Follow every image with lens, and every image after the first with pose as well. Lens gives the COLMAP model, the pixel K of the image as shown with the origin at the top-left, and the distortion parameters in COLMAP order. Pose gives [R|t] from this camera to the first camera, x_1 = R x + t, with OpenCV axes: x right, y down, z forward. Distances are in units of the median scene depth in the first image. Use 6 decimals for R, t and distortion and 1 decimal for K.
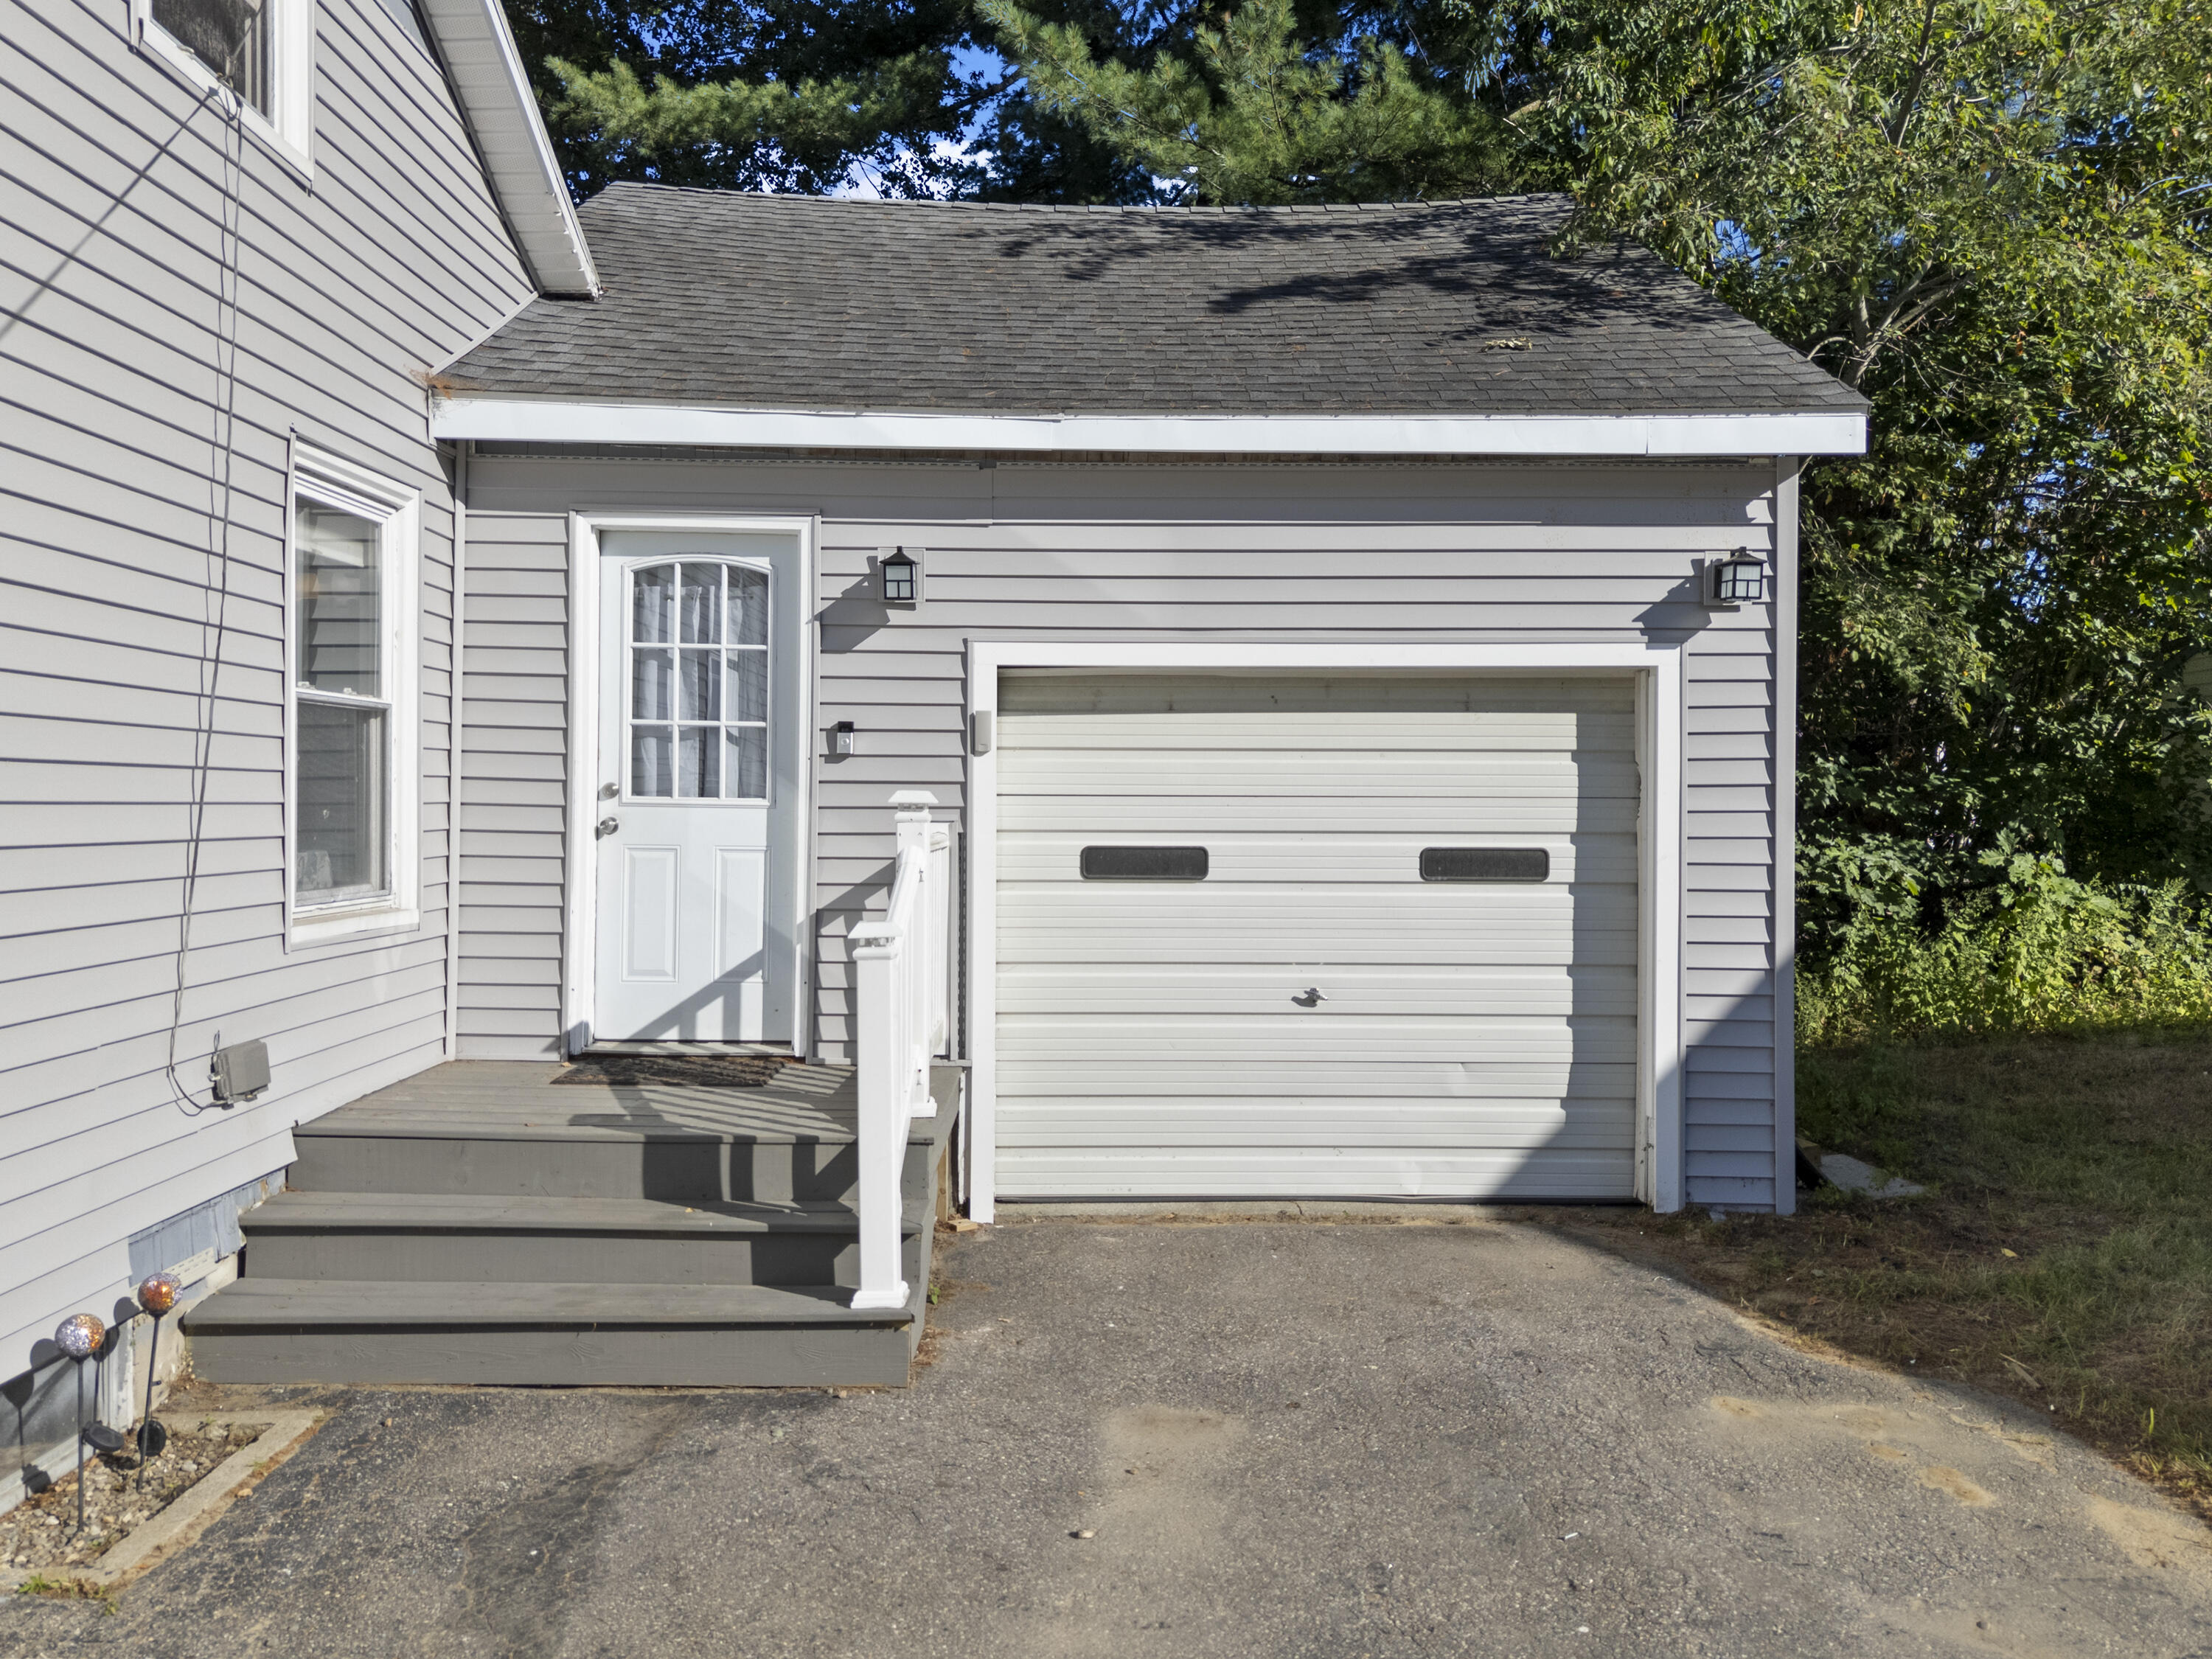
lens RADIAL K [[1627.9, 0, 1098.8], [0, 1627.9, 830.9], [0, 0, 1]] dist [0.105414, -0.151234]
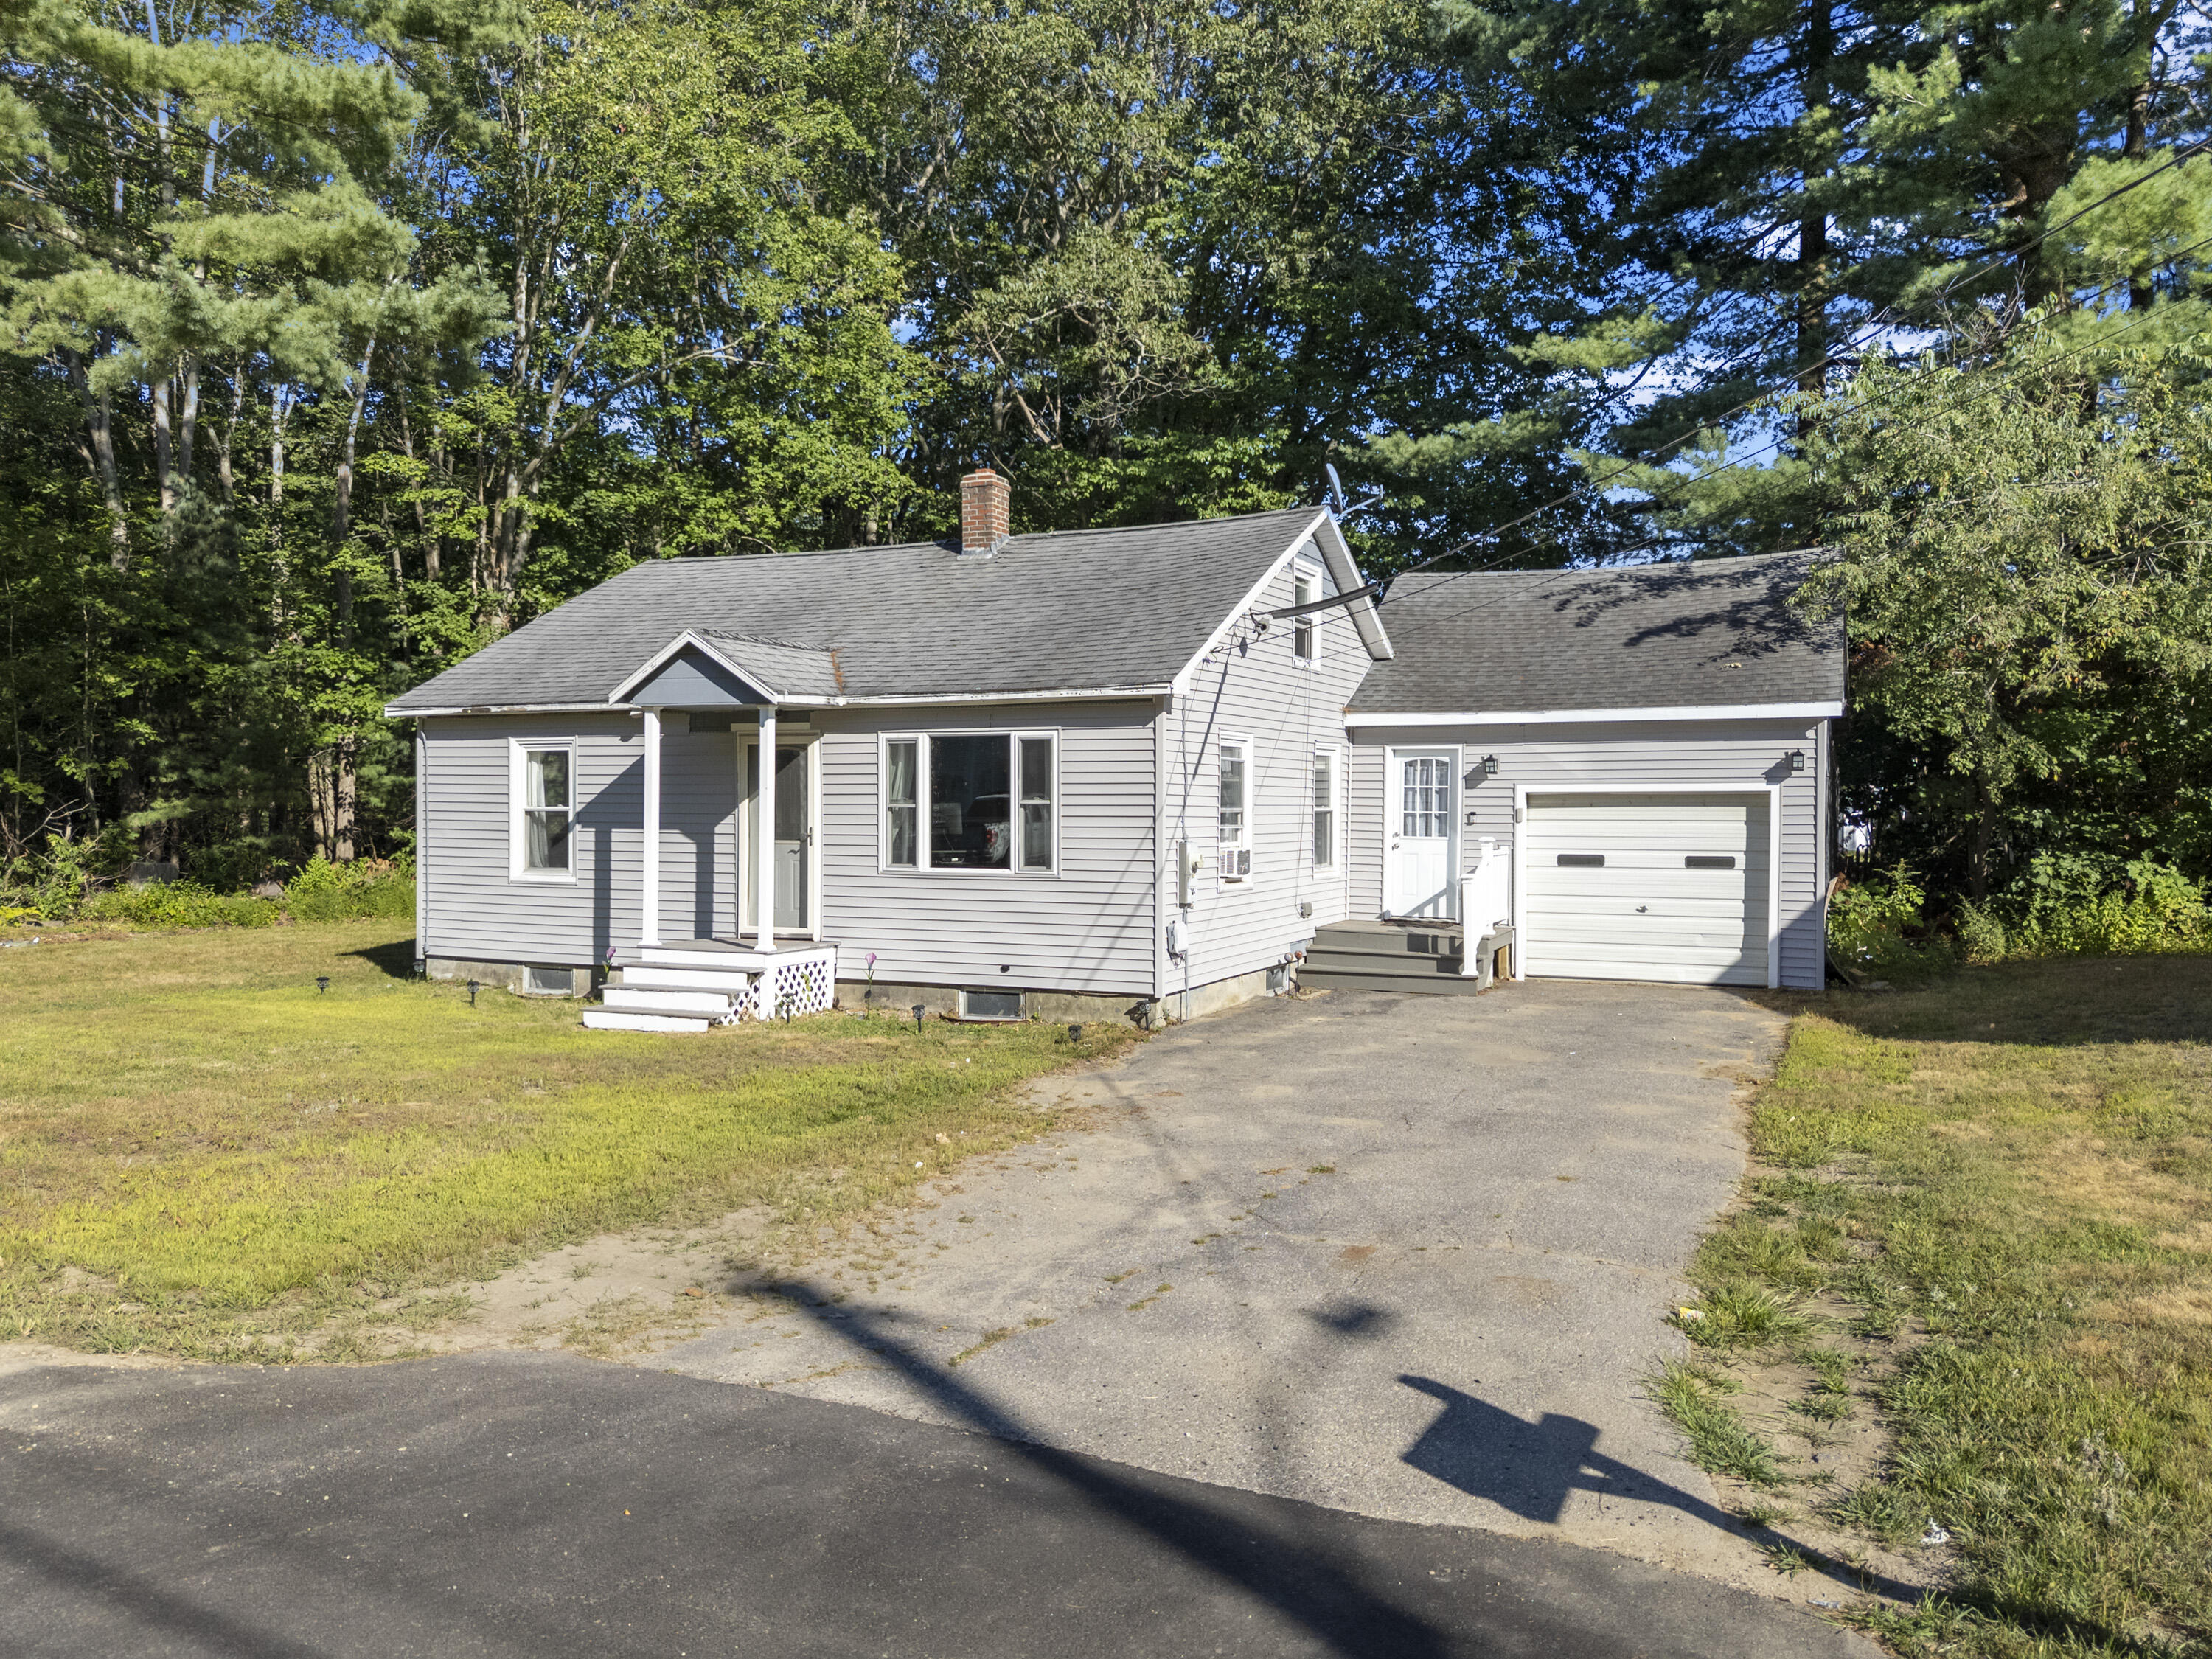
lens RADIAL K [[1627.9, 0, 1098.8], [0, 1627.9, 830.9], [0, 0, 1]] dist [0.105414, -0.151234]
pose [[0.897448, 0.002599, -0.441113, 0.544435], [-0.003580, 0.999993, -0.001392, -0.025002], [0.441106, 0.002828, 0.897451, -1.966764]]
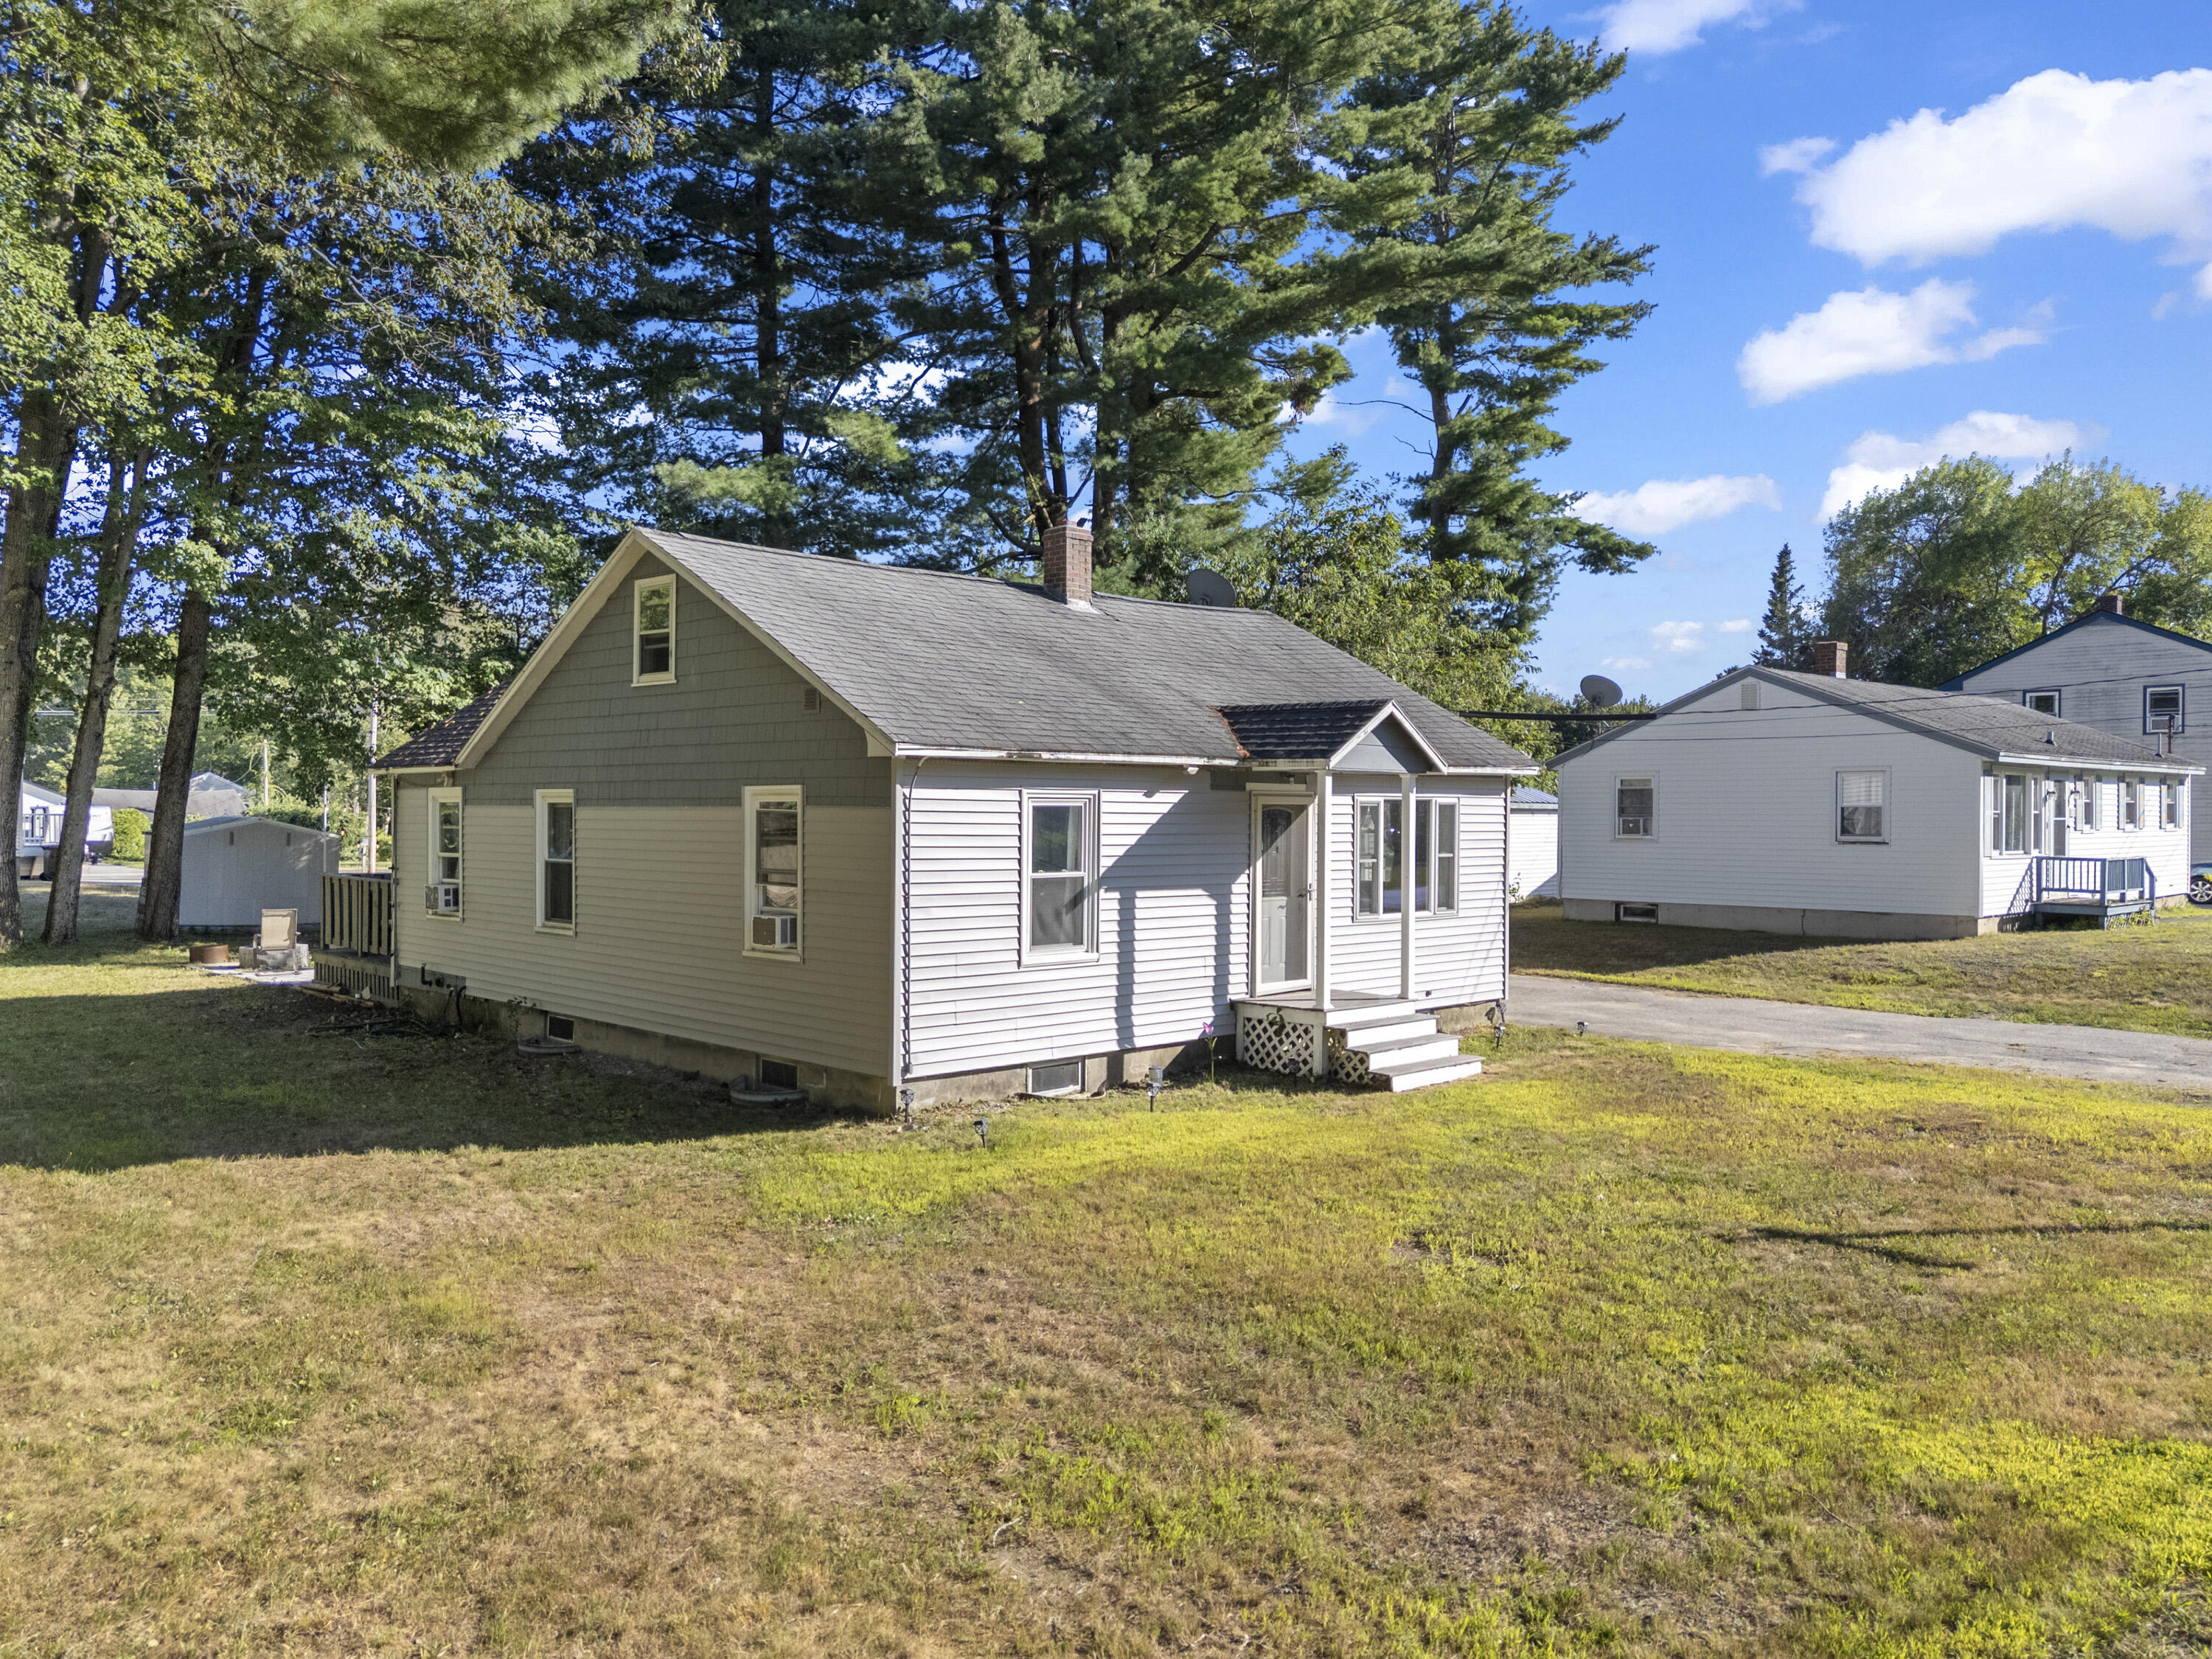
lens RADIAL K [[1627.9, 0, 1098.8], [0, 1627.9, 830.9], [0, 0, 1]] dist [0.105414, -0.151234]
pose [[0.732601, -0.012581, 0.680542, -3.029706], [0.015737, 0.999875, 0.001543, -0.127350], [-0.680476, 0.009579, 0.732708, -1.619514]]
